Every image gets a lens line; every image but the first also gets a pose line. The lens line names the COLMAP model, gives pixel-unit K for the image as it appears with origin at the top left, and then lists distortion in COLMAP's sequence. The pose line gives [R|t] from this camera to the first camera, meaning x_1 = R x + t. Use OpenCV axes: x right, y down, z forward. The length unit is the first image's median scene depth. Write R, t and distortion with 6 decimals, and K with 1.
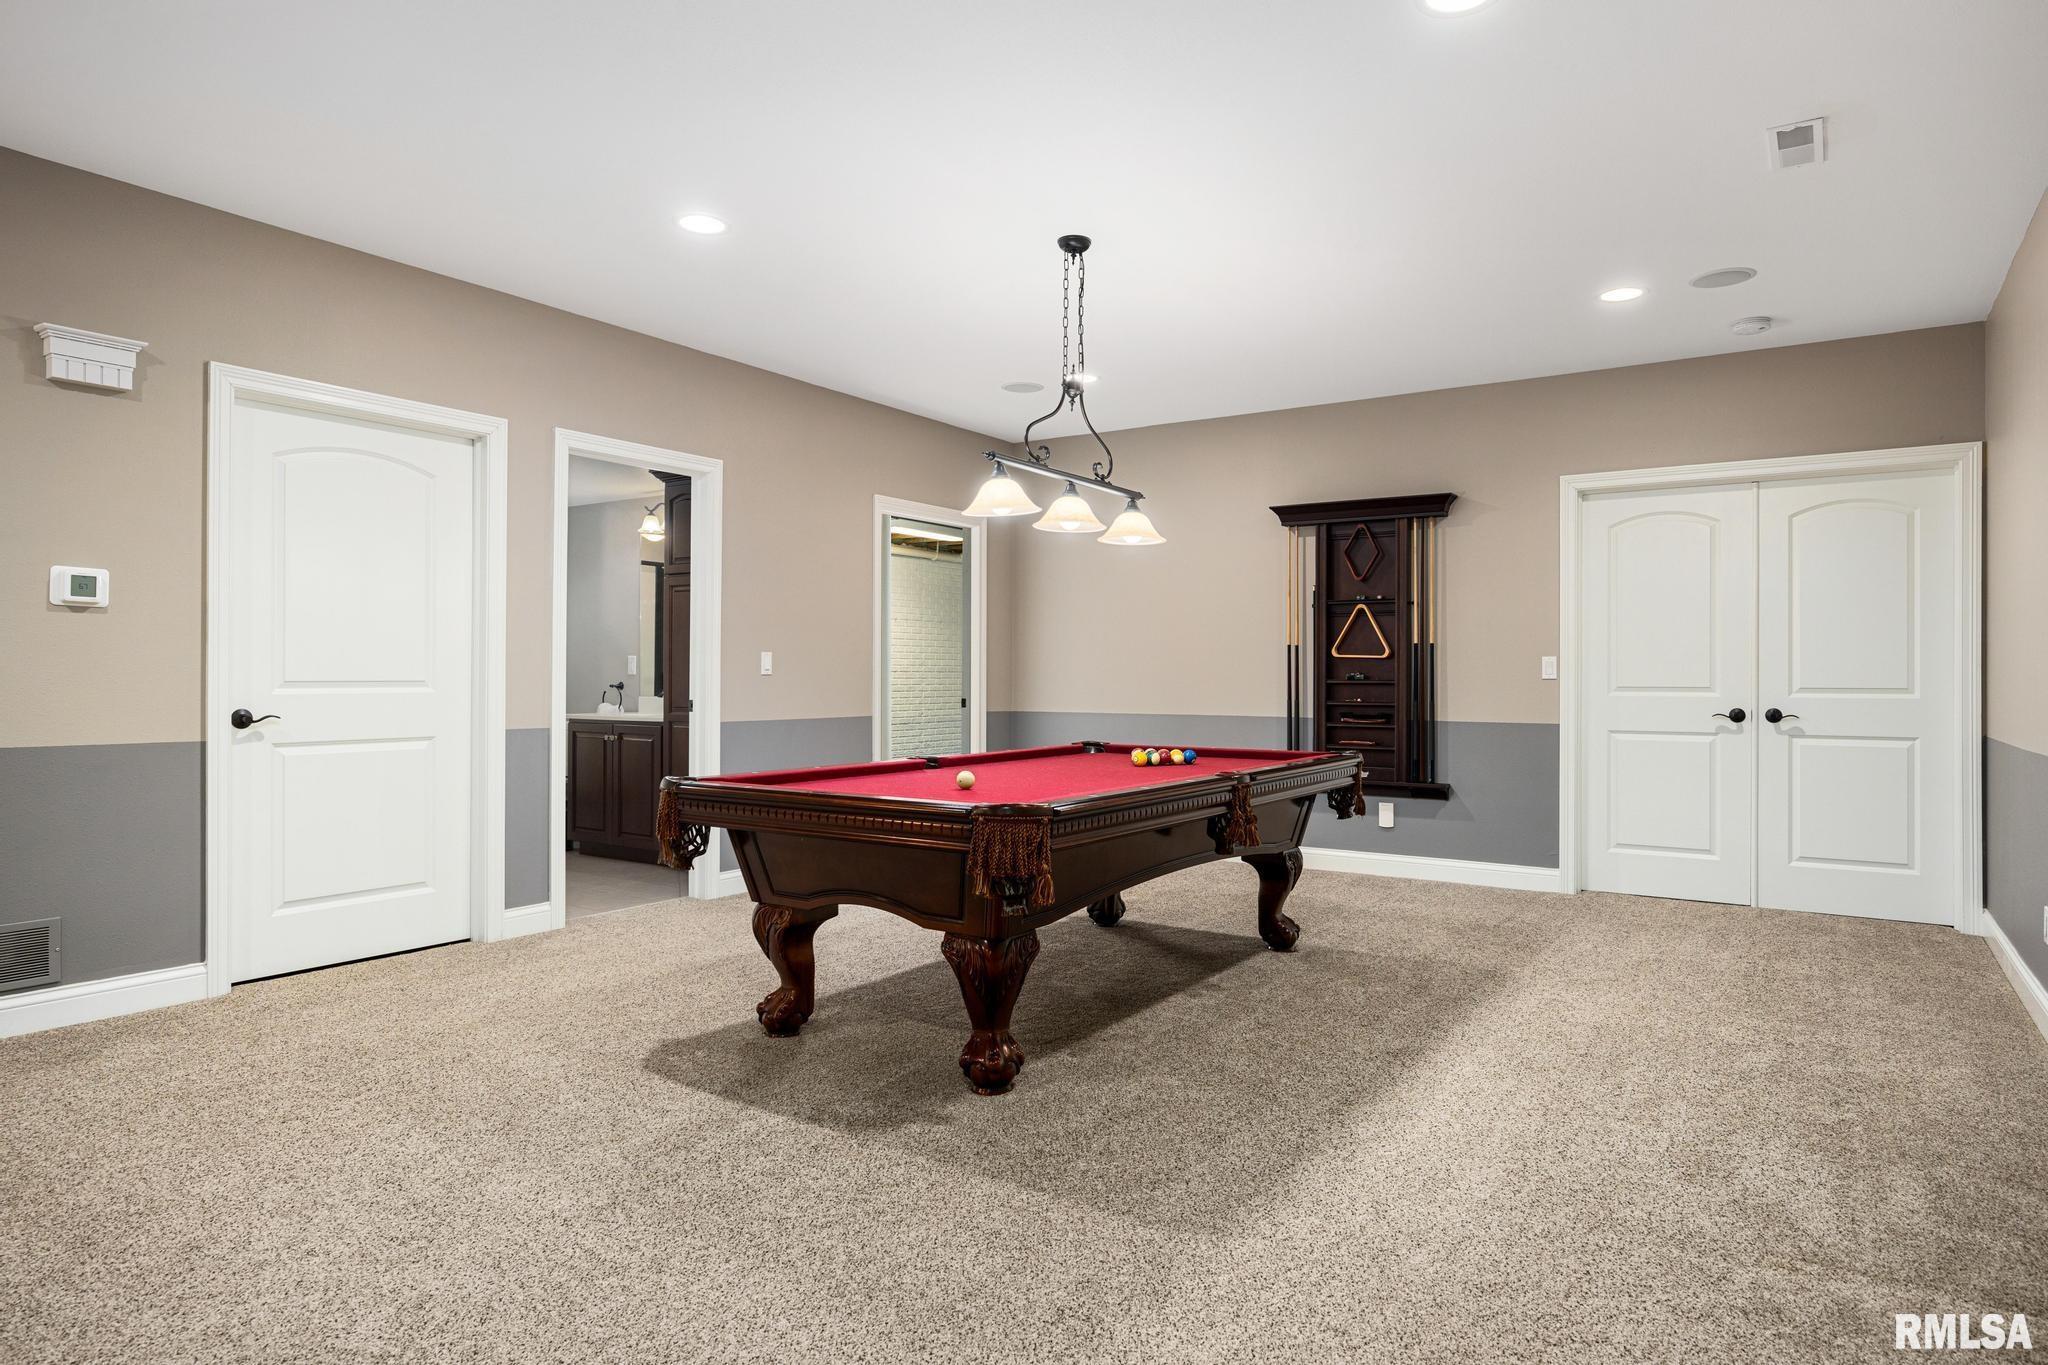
lens RADIAL K [[1183.7, 0, 1056.6], [0, 1183.7, 676.2], [0, 0, 1]] dist [-0.003132, -0.000870]
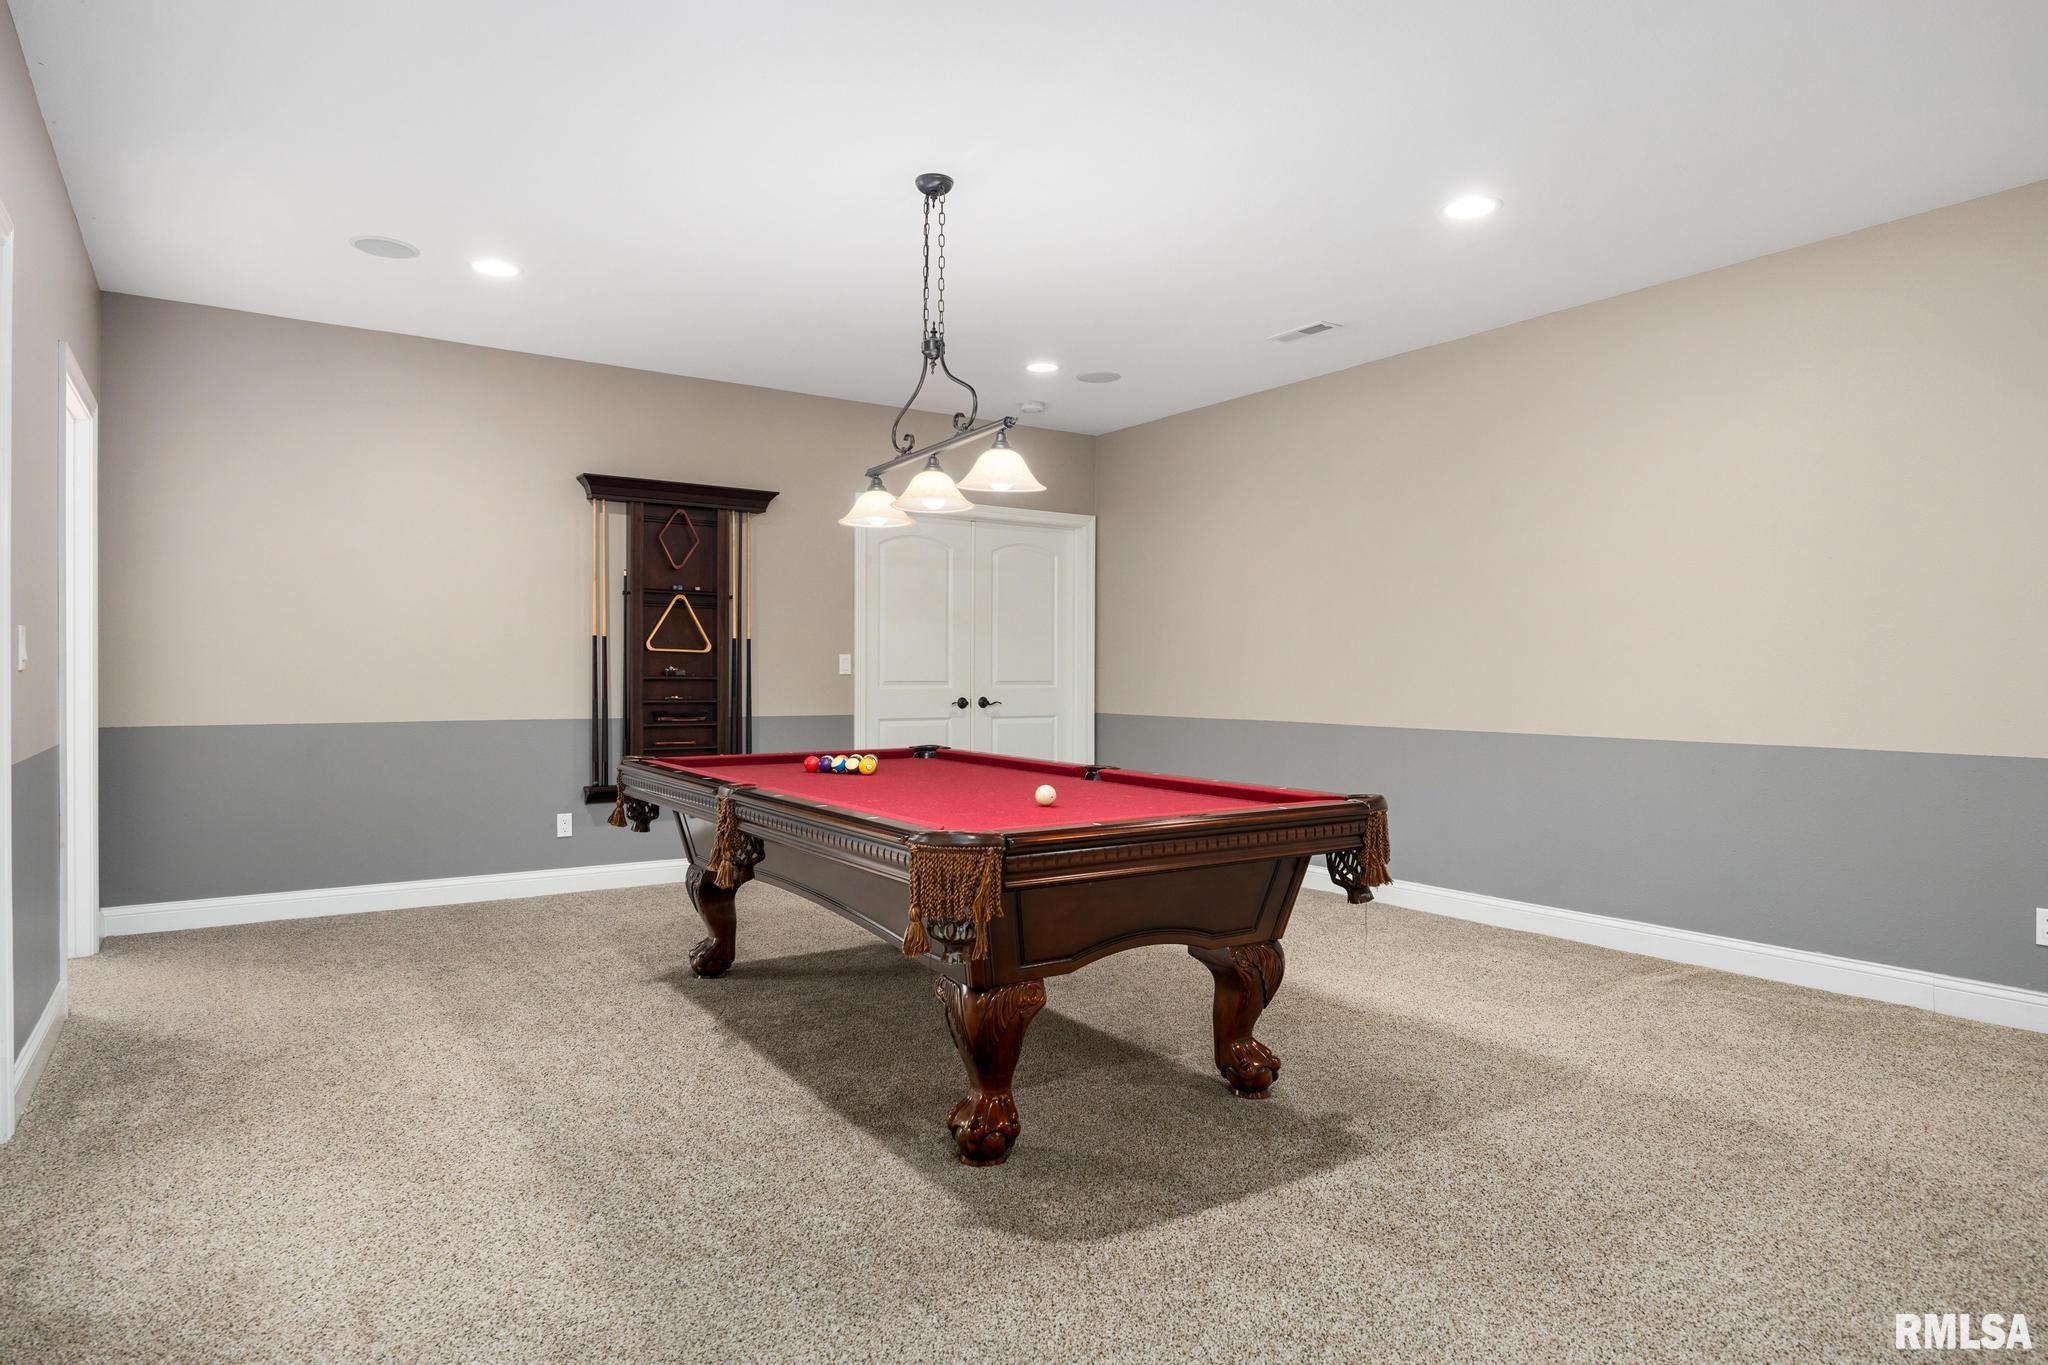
lens RADIAL K [[1183.7, 0, 1056.6], [0, 1183.7, 676.2], [0, 0, 1]] dist [-0.003132, -0.000870]
pose [[0.373406, -0.003906, 0.927660, -0.525106], [-0.001119, 0.999989, 0.004661, -0.001555], [-0.927667, -0.002778, 0.373397, 0.399229]]
